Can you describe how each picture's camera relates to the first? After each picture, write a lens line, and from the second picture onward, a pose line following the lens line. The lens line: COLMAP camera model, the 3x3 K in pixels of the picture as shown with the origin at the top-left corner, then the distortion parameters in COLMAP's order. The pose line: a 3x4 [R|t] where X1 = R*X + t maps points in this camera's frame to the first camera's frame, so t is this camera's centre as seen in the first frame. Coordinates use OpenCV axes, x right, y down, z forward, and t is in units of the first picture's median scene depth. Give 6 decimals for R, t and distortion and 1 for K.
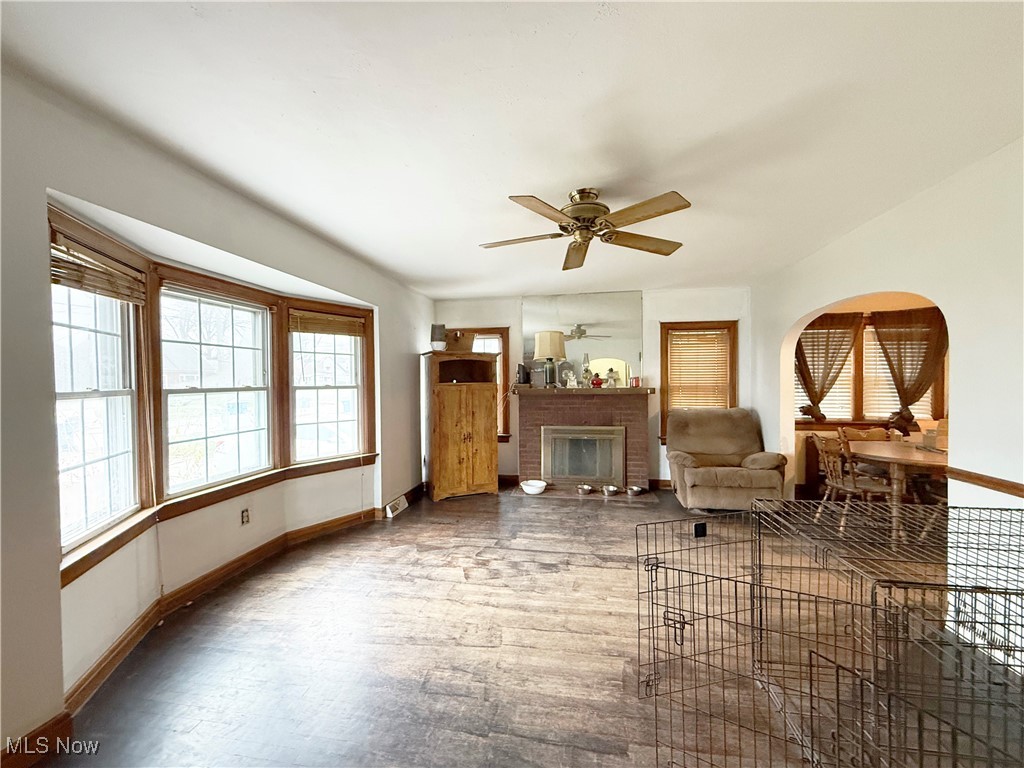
lens RADIAL K [[405.8, 0, 509.1], [0, 405.8, 383.9], [0, 0, 1]] dist [-0.000474, -0.001276]
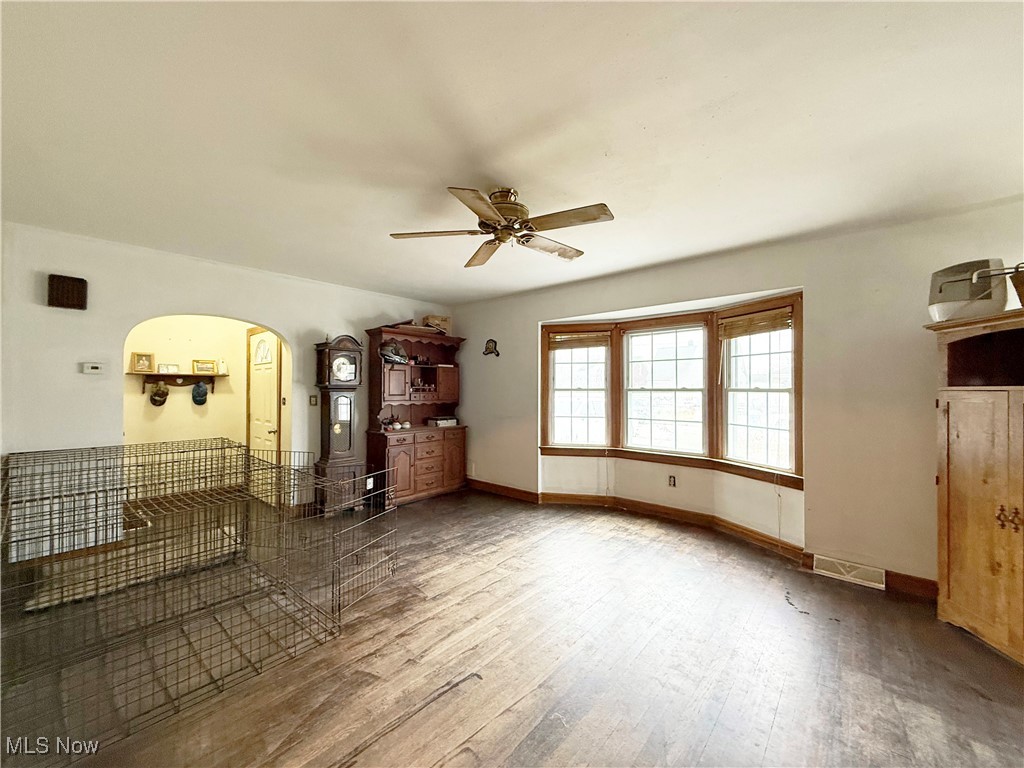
lens RADIAL K [[405.8, 0, 509.3], [0, 405.8, 385.2], [0, 0, 1]] dist [-0.000474, -0.001276]
pose [[-0.529912, 0.000775, -0.848052, 0.722690], [-0.002309, 0.999995, 0.002357, -0.004166], [0.848050, 0.003207, -0.529907, 1.099006]]
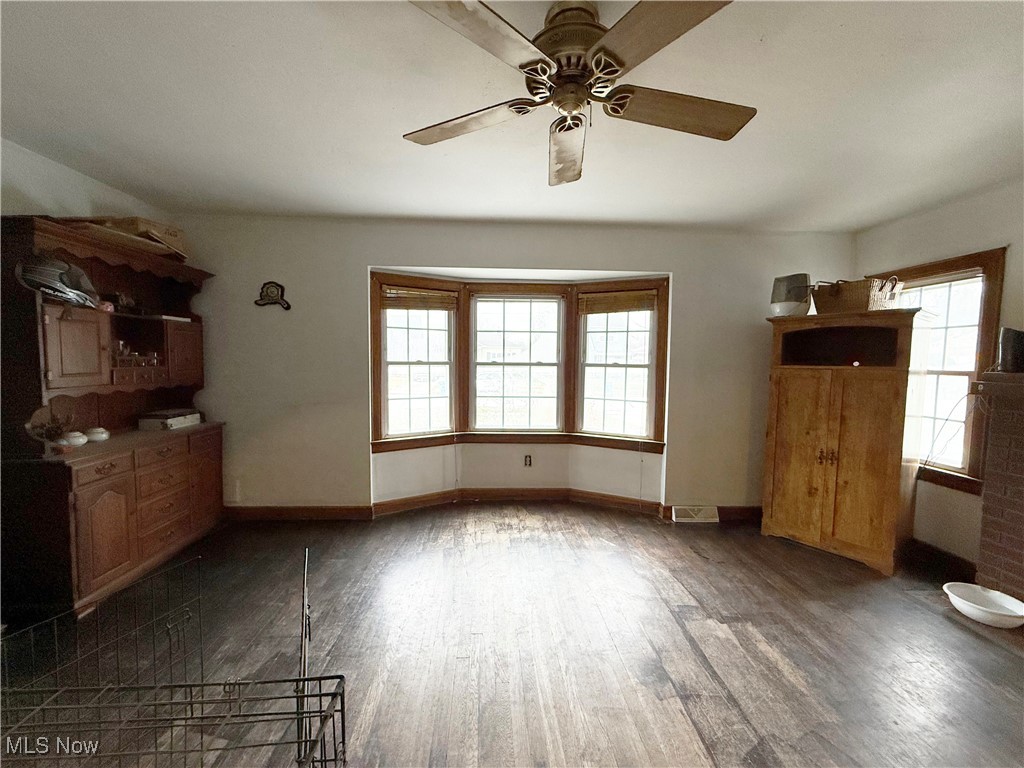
lens RADIAL K [[405.8, 0, 509.7], [0, 405.8, 384.8], [0, 0, 1]] dist [-0.000474, -0.001276]
pose [[0.210033, 0.073187, -0.974951, 0.528147], [-0.021072, 0.997301, 0.070326, -0.009710], [0.977467, 0.005774, 0.211009, 0.575272]]
